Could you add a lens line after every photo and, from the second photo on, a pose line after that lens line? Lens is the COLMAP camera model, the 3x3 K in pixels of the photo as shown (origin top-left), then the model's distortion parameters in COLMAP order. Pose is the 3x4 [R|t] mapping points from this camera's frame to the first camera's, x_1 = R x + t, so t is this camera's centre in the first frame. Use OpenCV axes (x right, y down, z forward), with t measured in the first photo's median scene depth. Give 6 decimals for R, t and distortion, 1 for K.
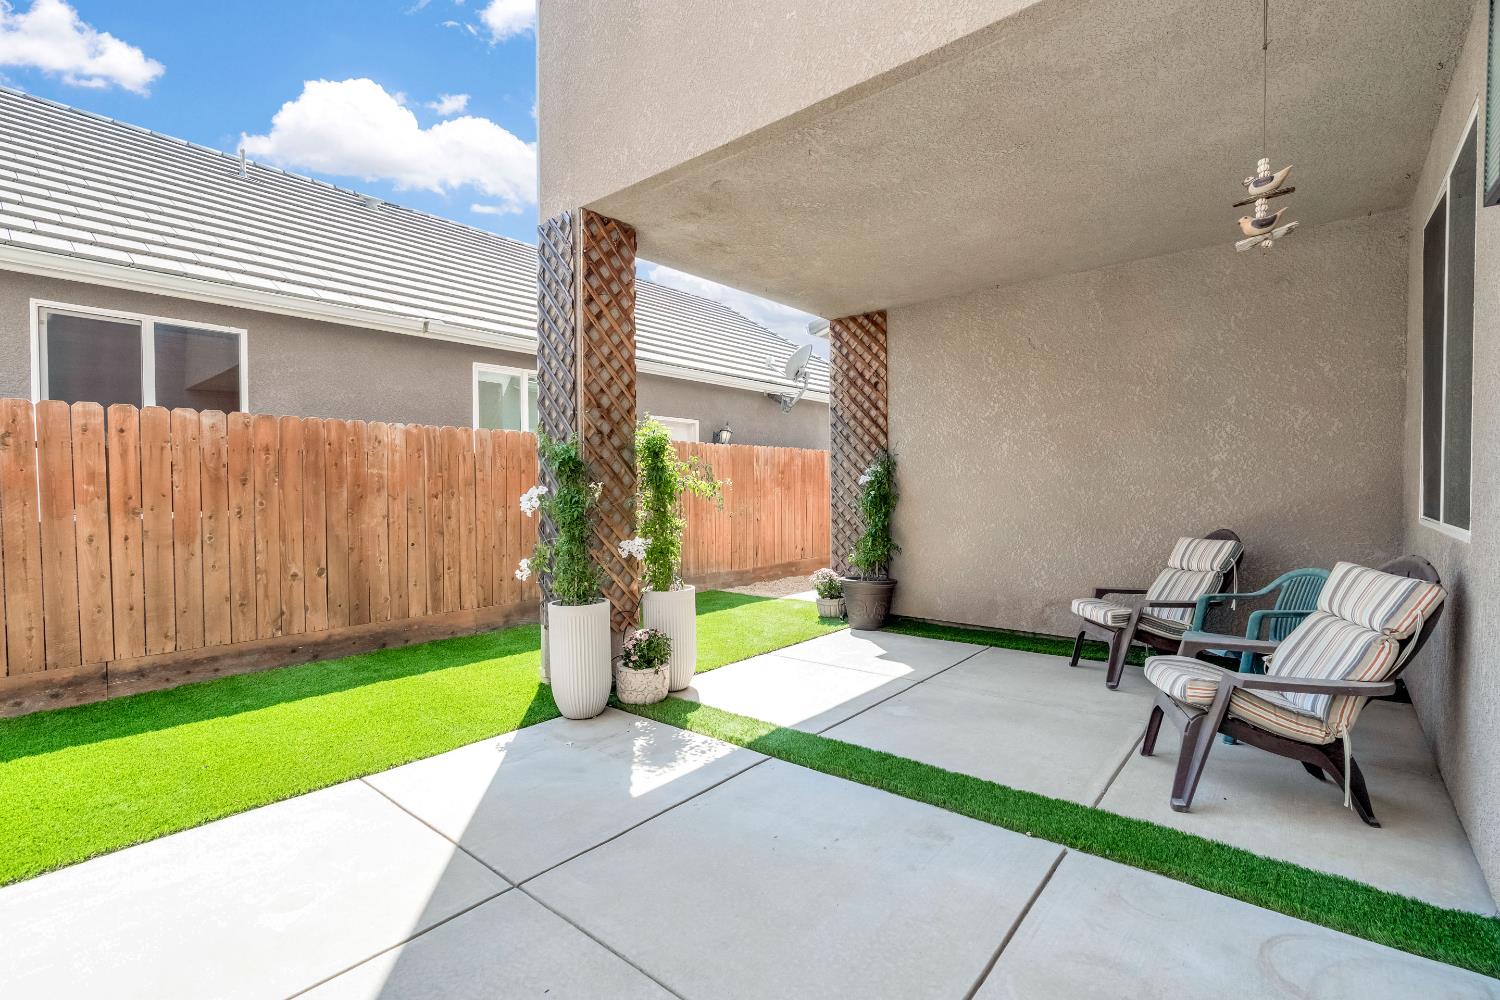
lens RADIAL K [[675.3, 0, 750.0], [0, 675.3, 500.0], [0, 0, 1]] dist [-0.002322, 0.000493]
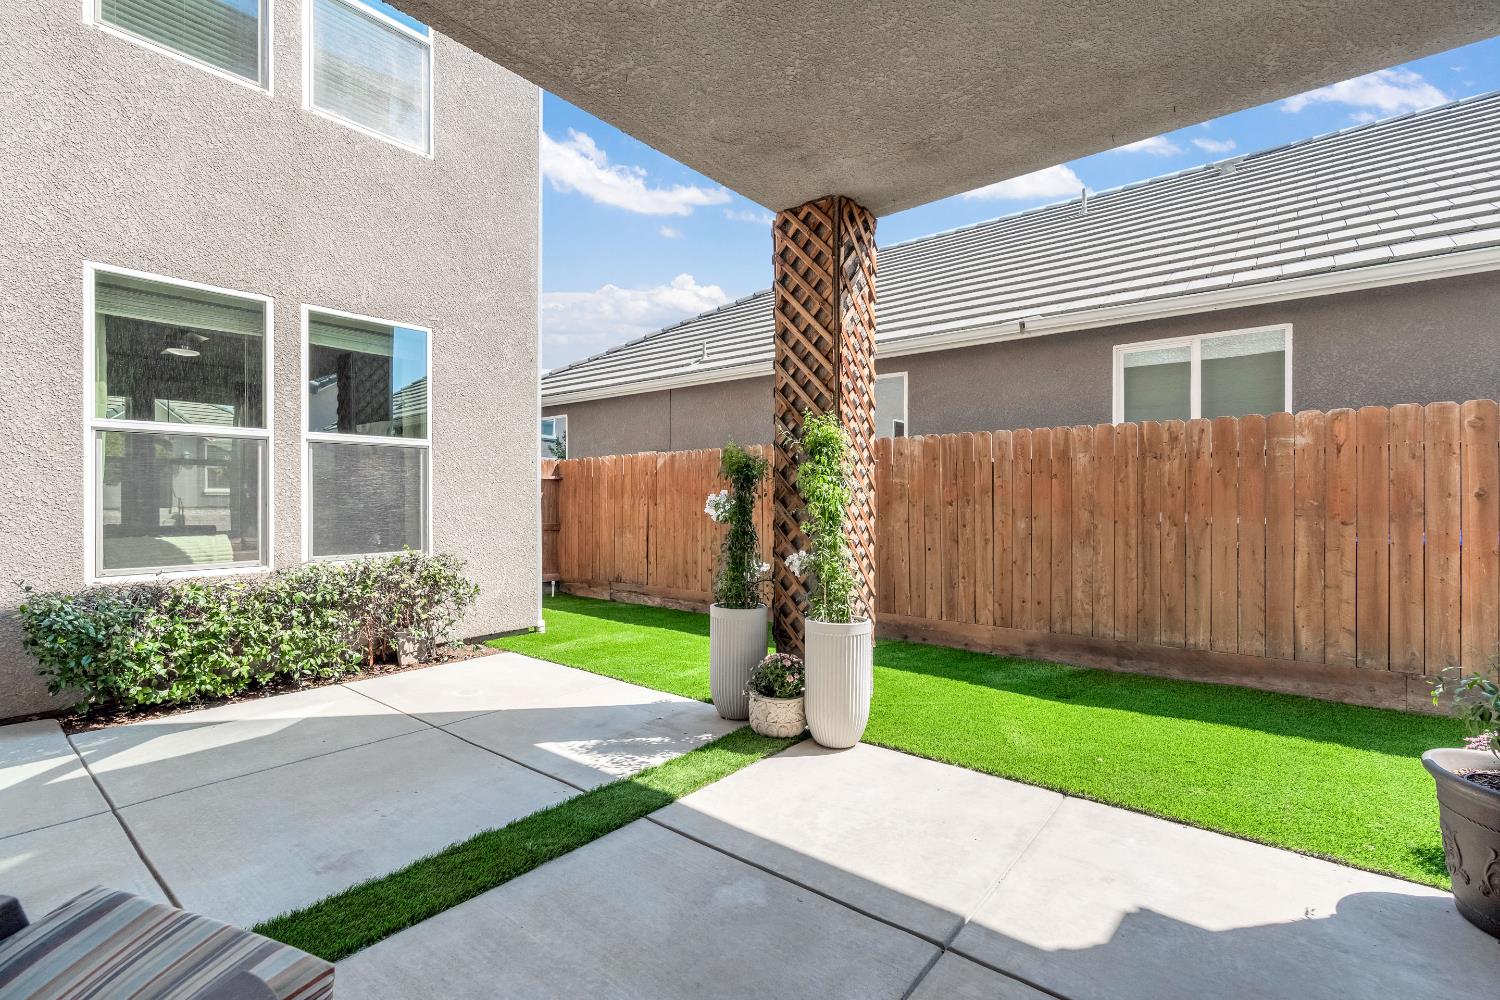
lens RADIAL K [[675.3, 0, 750.0], [0, 675.3, 500.0], [0, 0, 1]] dist [-0.002322, 0.000493]
pose [[0.020166, 0.008779, -0.999758, 0.566682], [-0.019866, 0.999768, 0.008379, -0.014582], [0.999599, 0.019692, 0.020336, 0.719614]]
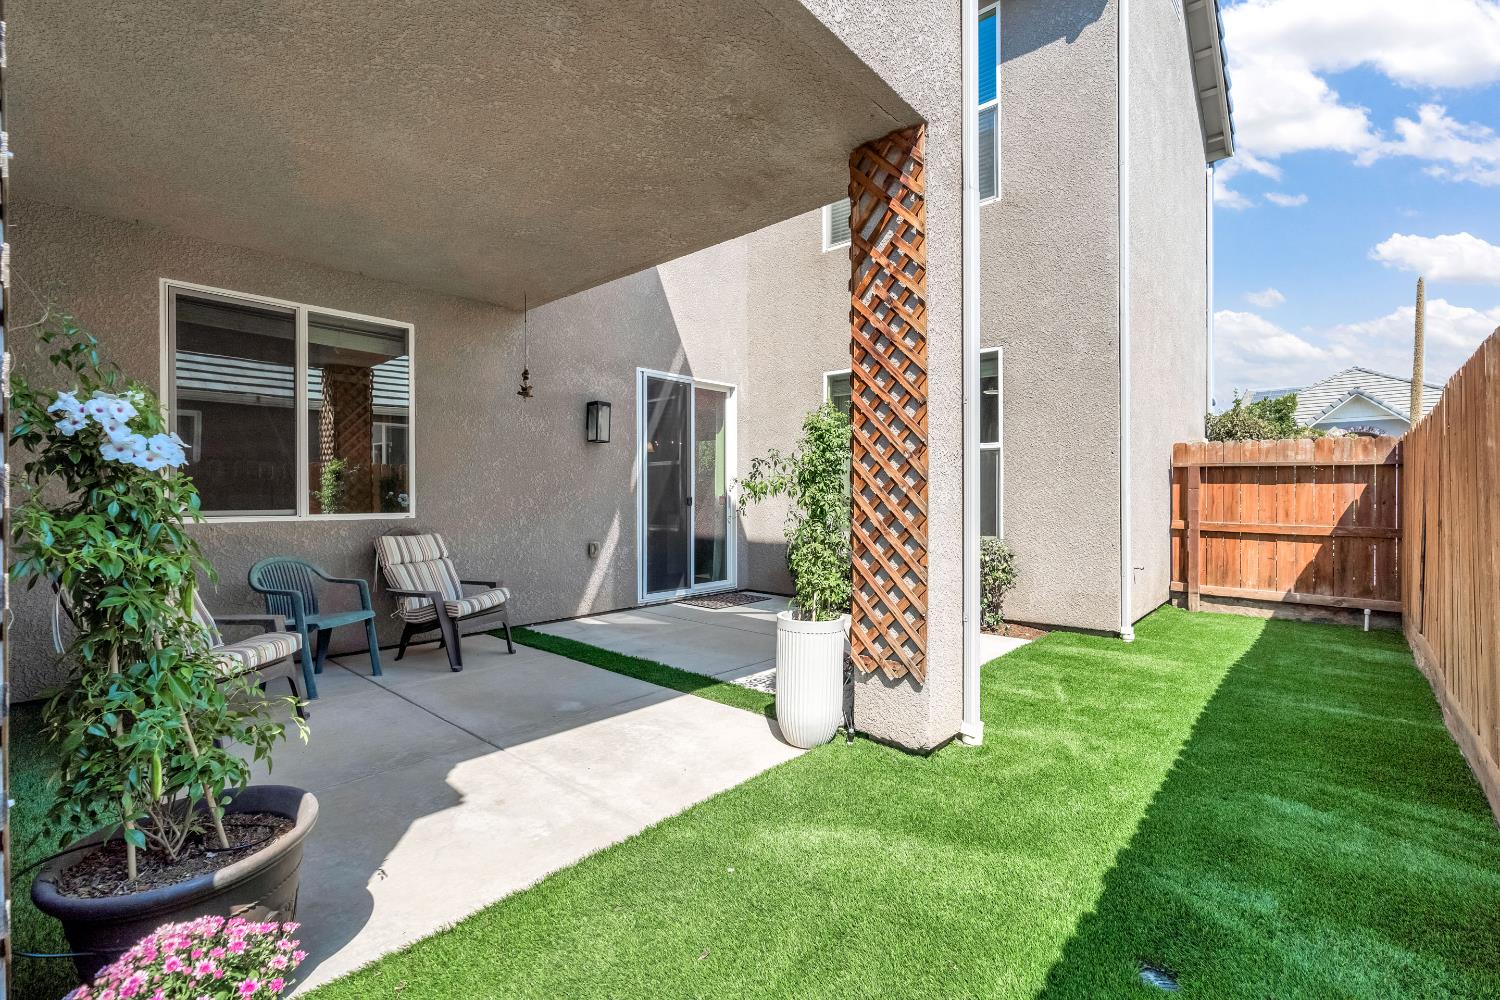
lens RADIAL K [[675.3, 0, 750.0], [0, 675.3, 500.0], [0, 0, 1]] dist [-0.002322, 0.000493]
pose [[-0.999209, 0.010278, 0.038403, -0.070918], [0.011242, 0.999625, 0.024967, -0.021637], [-0.038132, 0.025379, -0.998950, 1.472269]]
